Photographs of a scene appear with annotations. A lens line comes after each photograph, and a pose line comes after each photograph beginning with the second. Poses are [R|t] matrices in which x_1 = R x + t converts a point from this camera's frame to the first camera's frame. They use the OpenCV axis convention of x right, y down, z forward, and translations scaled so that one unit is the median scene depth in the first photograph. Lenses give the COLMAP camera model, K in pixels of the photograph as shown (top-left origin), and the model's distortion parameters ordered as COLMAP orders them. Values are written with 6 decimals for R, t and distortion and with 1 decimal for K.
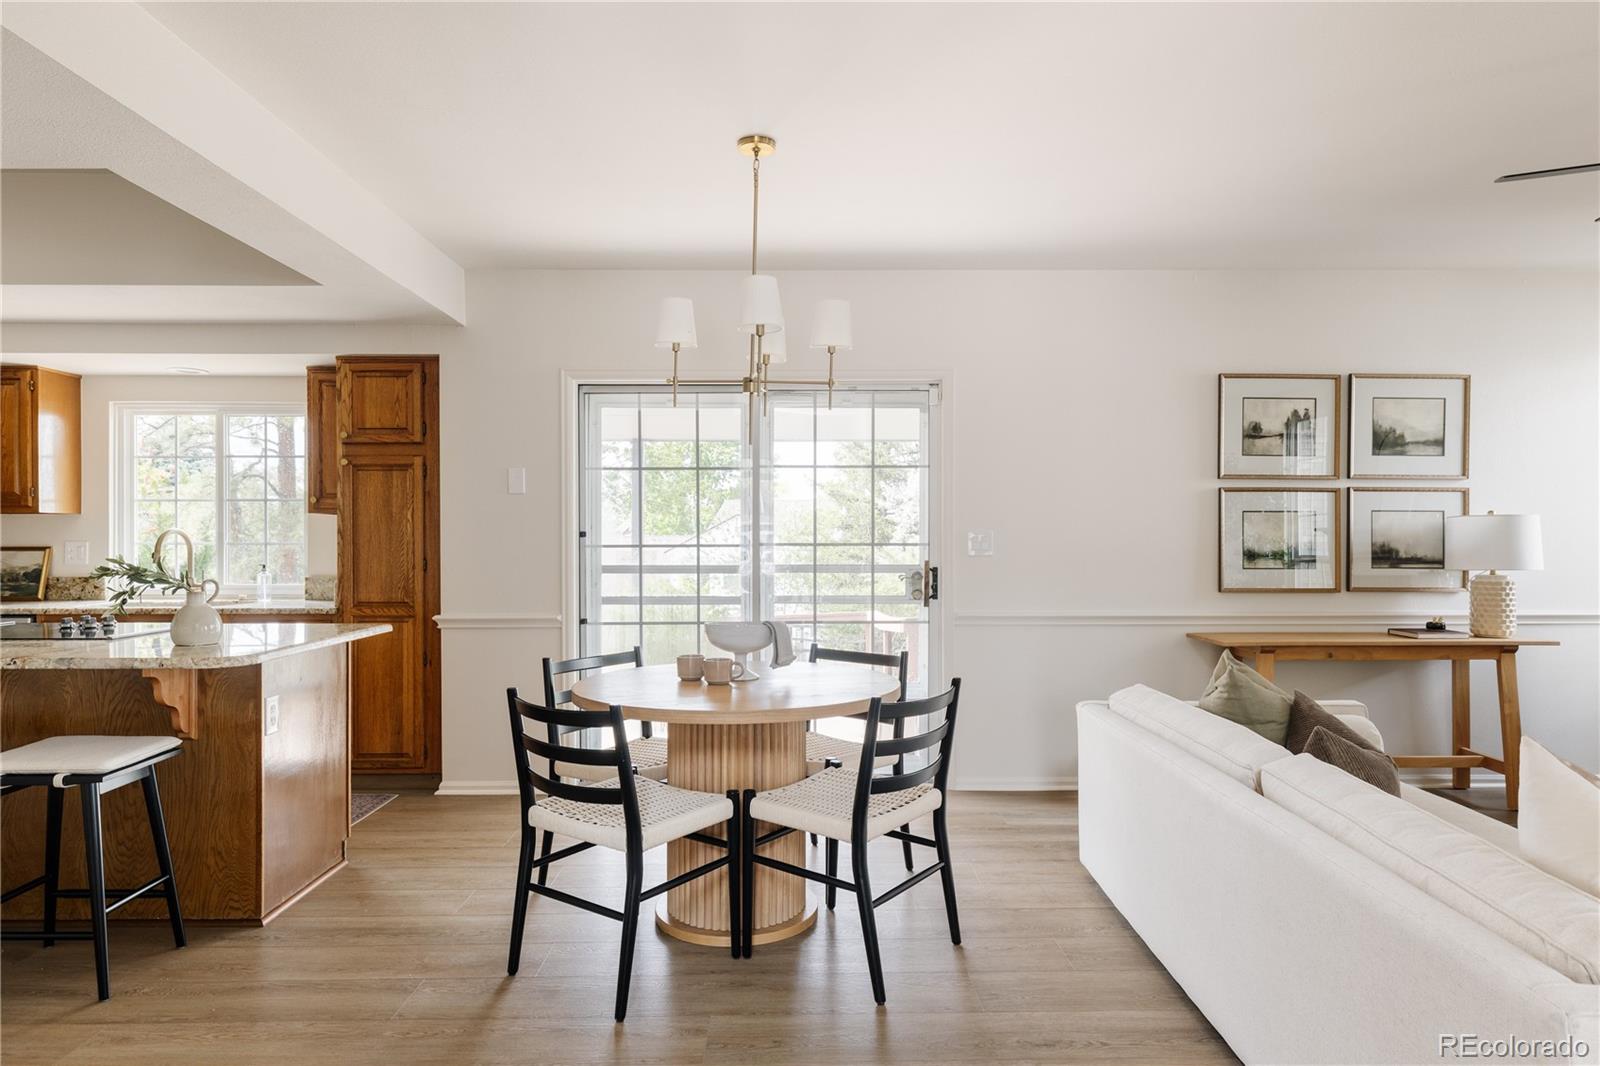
lens RADIAL K [[959.2, 0, 803.0], [0, 959.2, 543.8], [0, 0, 1]] dist [0.004123, -0.000644]
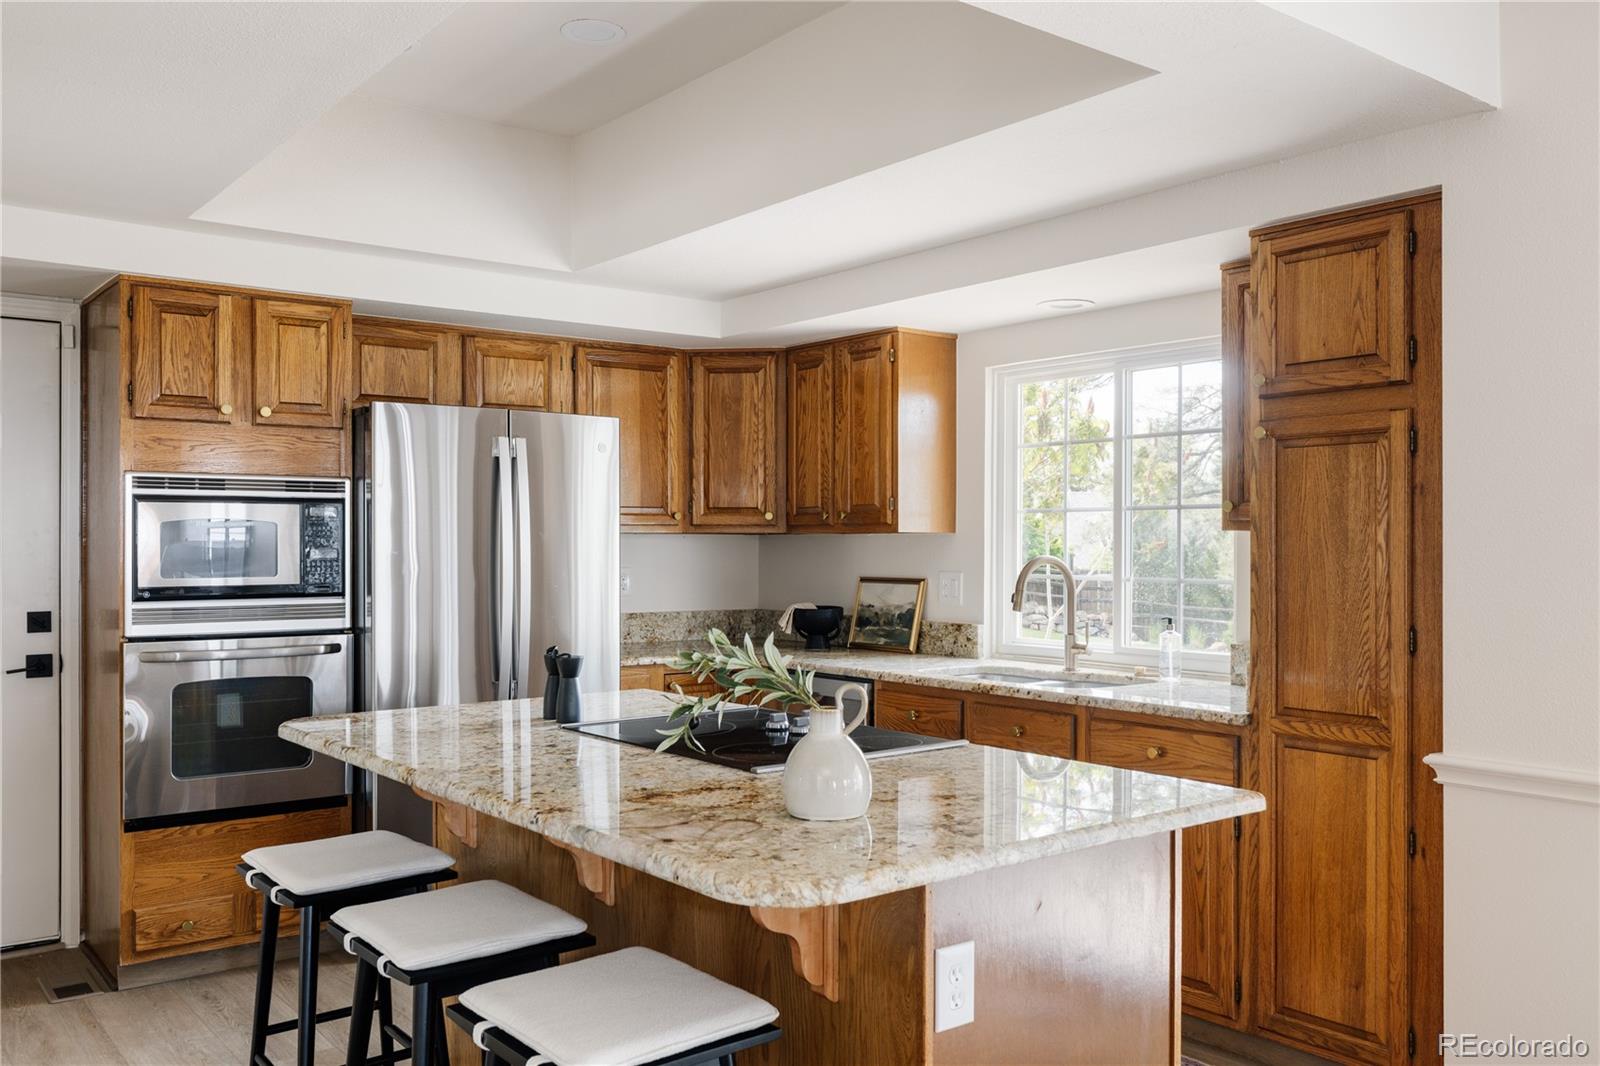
lens RADIAL K [[1309.2, 0, 807.7], [0, 1309.2, 542.9], [0, 0, 1]] dist [-0.004103, -0.009659]
pose [[0.607441, 0.000787, -0.794364, -0.067588], [-0.007486, 0.999961, -0.004735, -0.020958], [0.794329, 0.008823, 0.607423, 0.382114]]
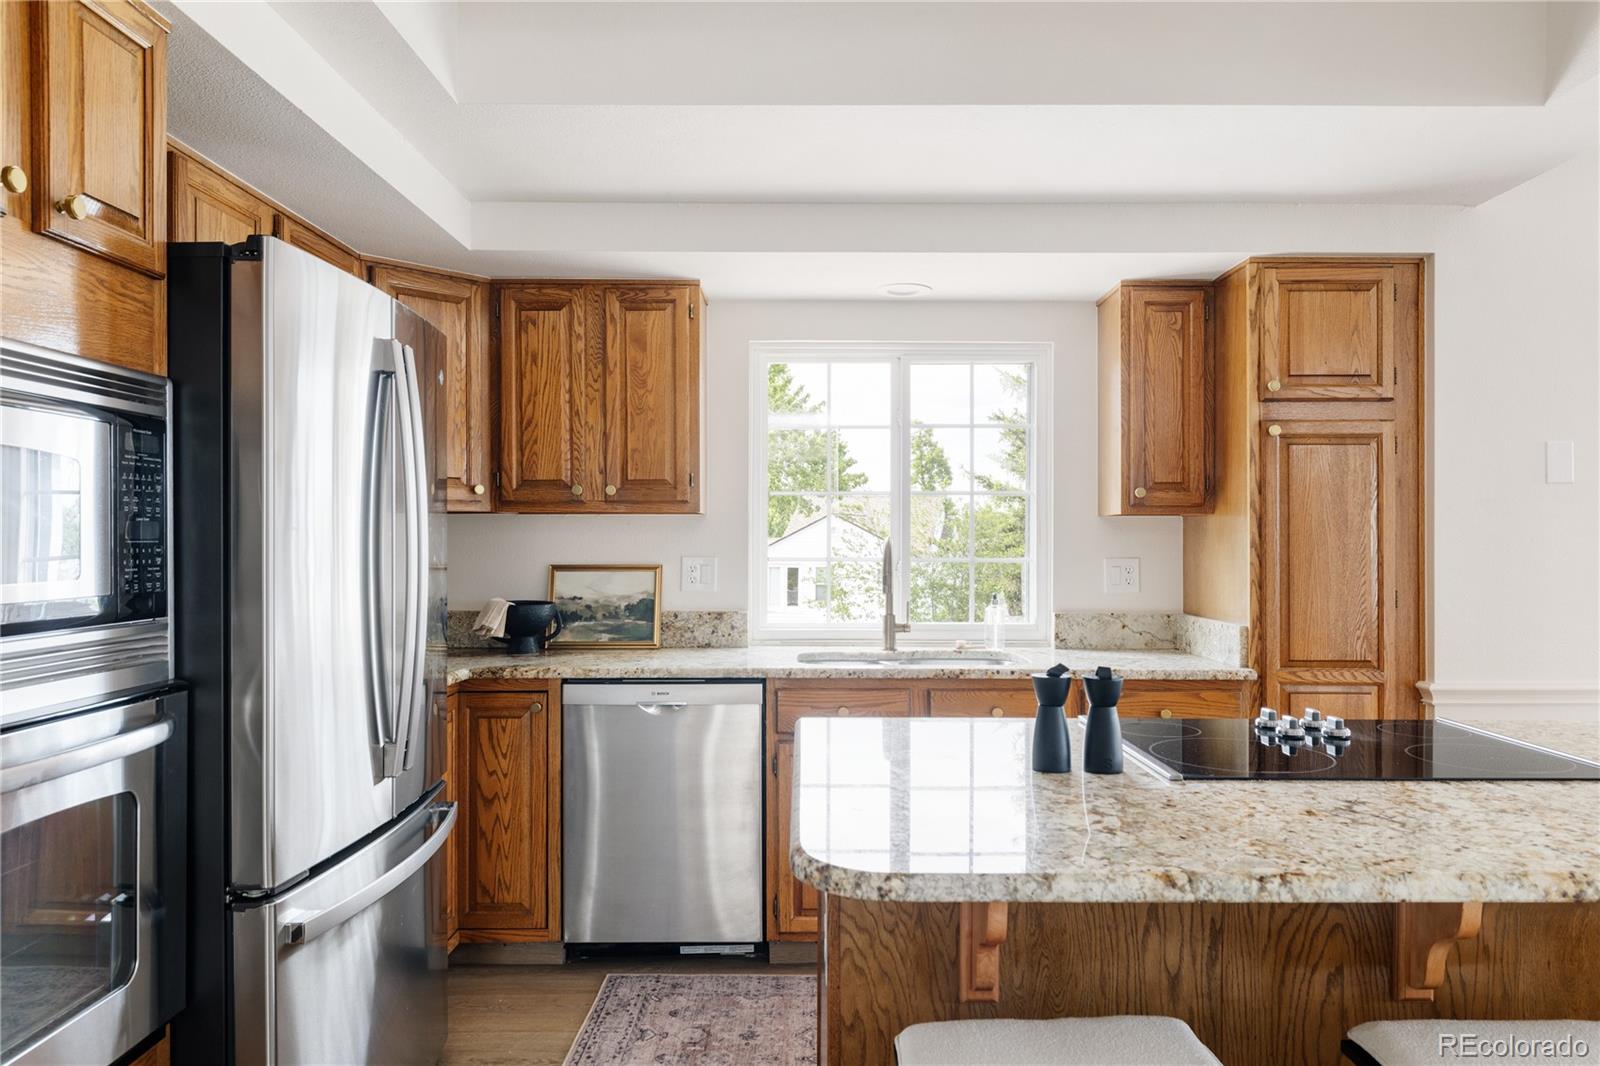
lens RADIAL K [[1084.5, 0, 804.7], [0, 1084.5, 537.6], [0, 0, 1]] dist [0.009679, -0.002084]
pose [[0.999843, 0.002650, -0.017521, -0.764511], [-0.002822, 0.999948, -0.009832, -0.009459], [0.017494, 0.009880, 0.999798, 0.307059]]
